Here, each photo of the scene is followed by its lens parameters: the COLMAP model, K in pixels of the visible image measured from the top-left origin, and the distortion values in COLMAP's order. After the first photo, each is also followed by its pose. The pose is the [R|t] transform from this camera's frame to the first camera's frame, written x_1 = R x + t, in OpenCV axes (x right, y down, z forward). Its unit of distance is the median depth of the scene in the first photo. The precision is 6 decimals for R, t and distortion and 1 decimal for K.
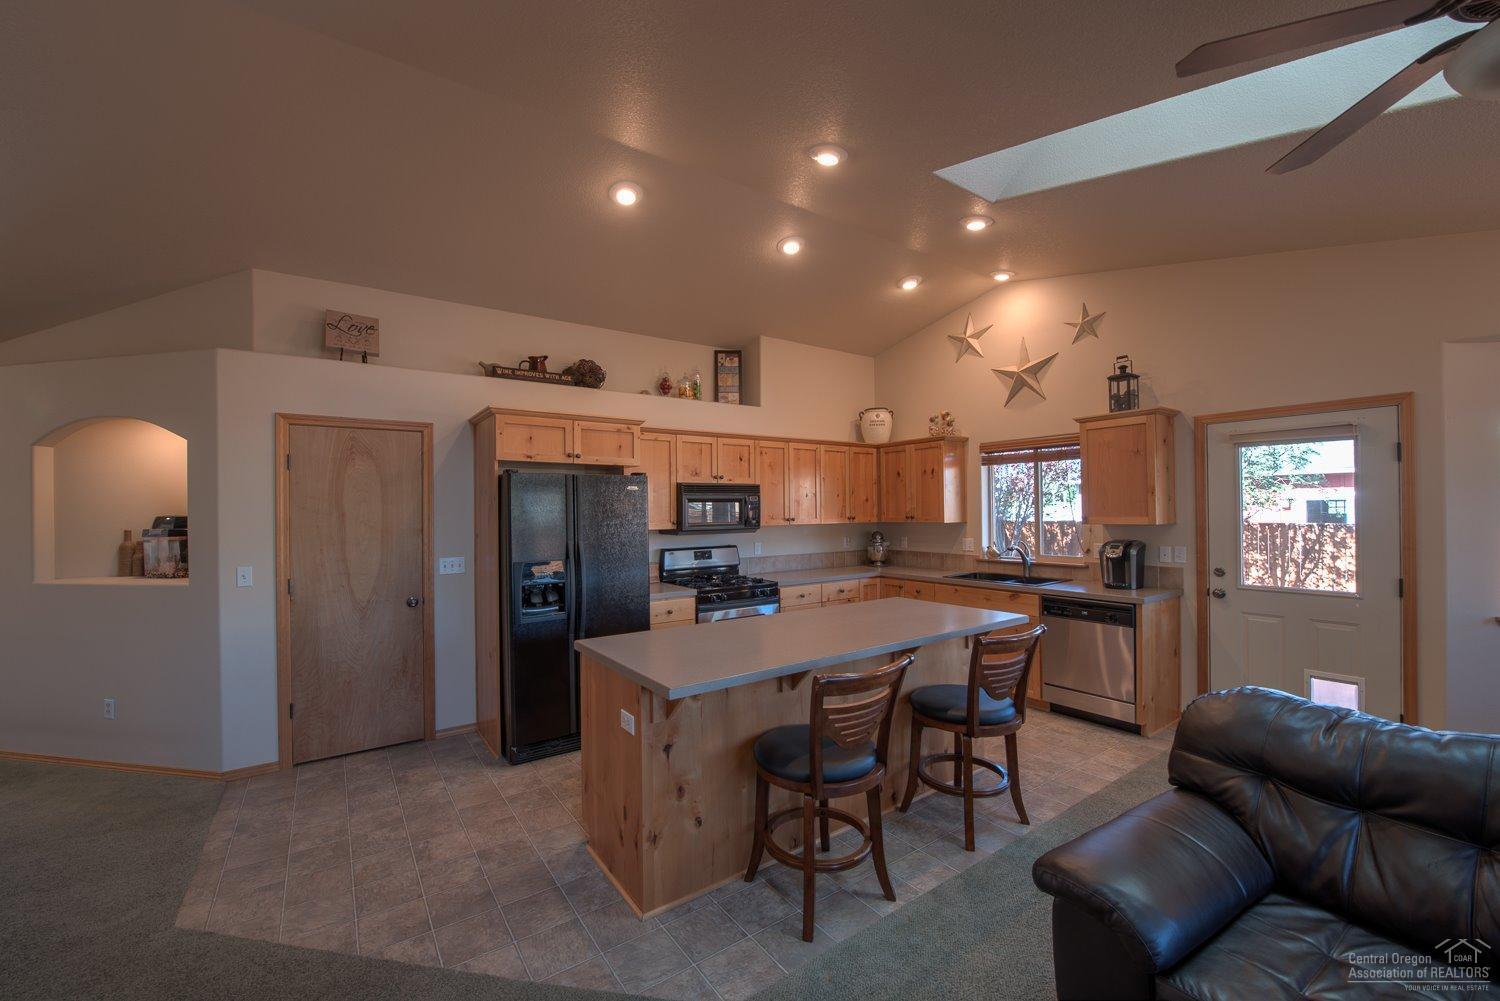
lens RADIAL K [[598.0, 0, 748.5], [0, 598.0, 509.9], [0, 0, 1]] dist [-0.009682, -0.000221]
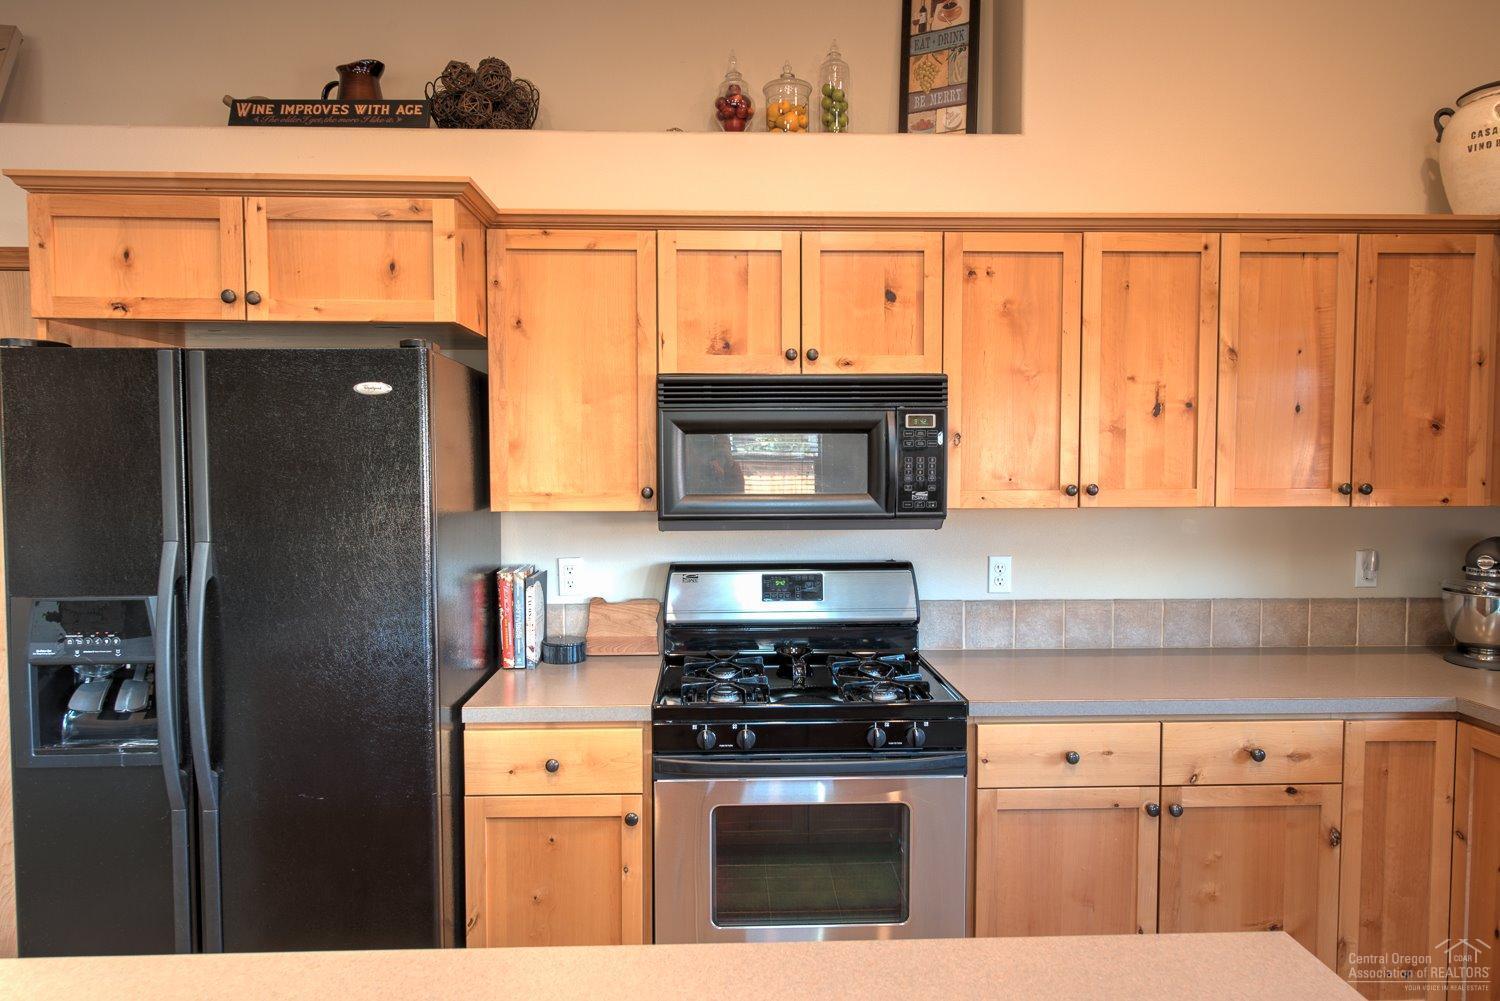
lens RADIAL K [[1001.8, 0, 752.4], [0, 1001.8, 502.6], [0, 0, 1]] dist [0.002728, 0.000738]
pose [[0.839776, 0.036128, -0.541729, 0.216278], [-0.007805, 0.998484, 0.054490, -0.004228], [0.542877, -0.041531, 0.838785, 0.512386]]
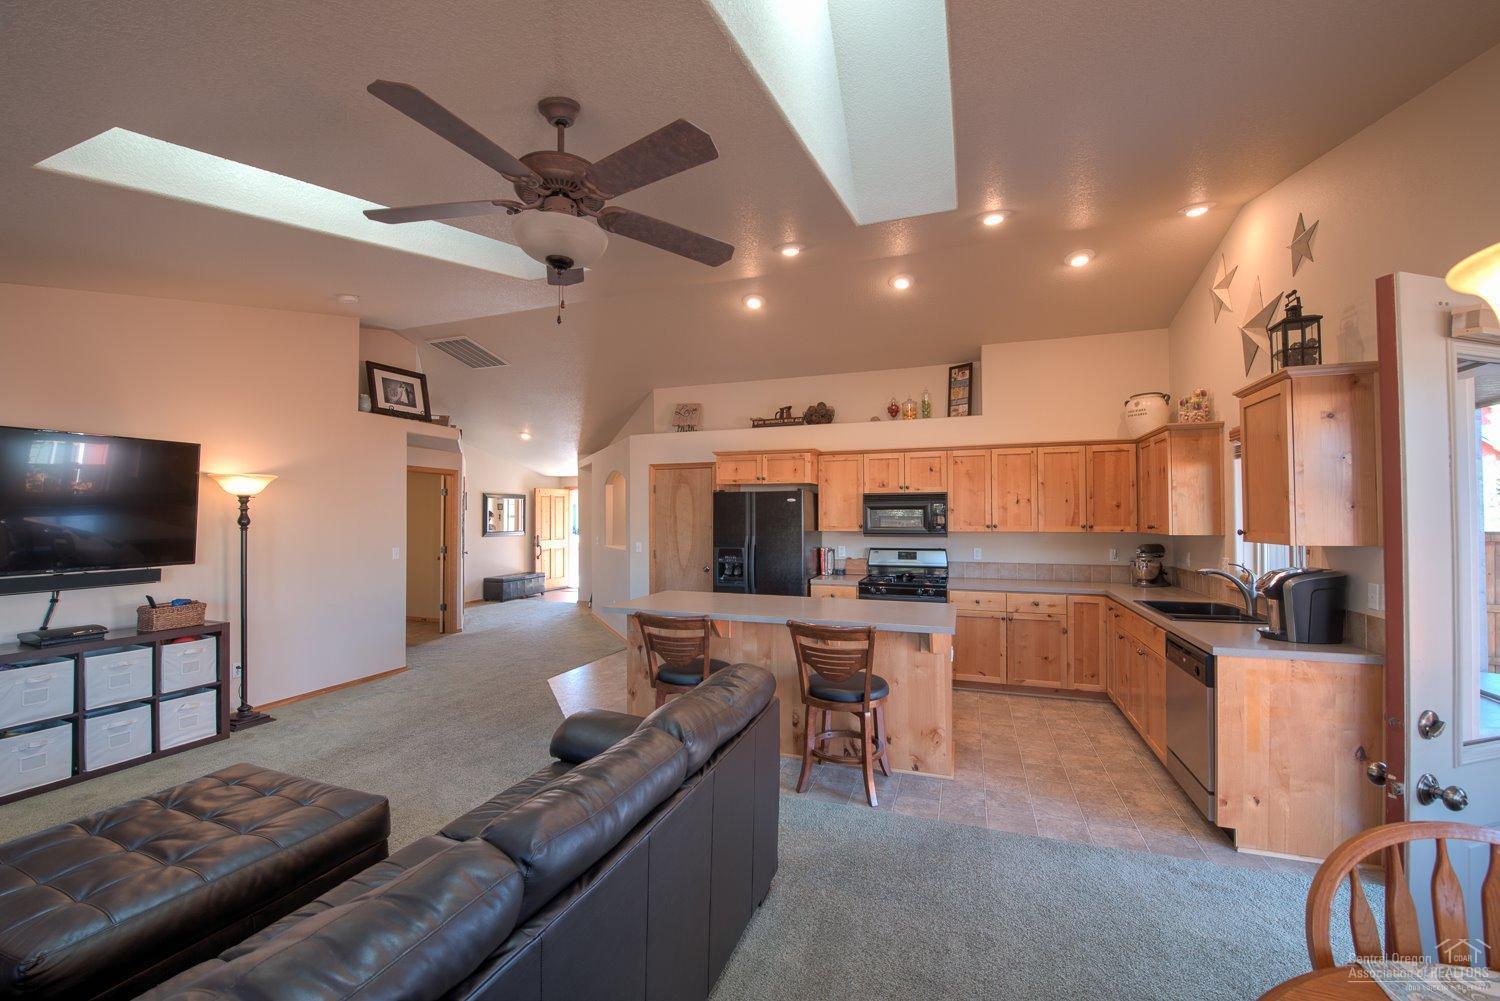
lens RADIAL K [[598.0, 0, 745.8], [0, 598.0, 506.0], [0, 0, 1]] dist [-0.009682, -0.000221]
pose [[0.567962, -0.004414, -0.823043, 0.693742], [-0.005230, 0.999946, -0.008972, -0.007288], [0.823038, 0.009400, 0.567908, 0.100487]]
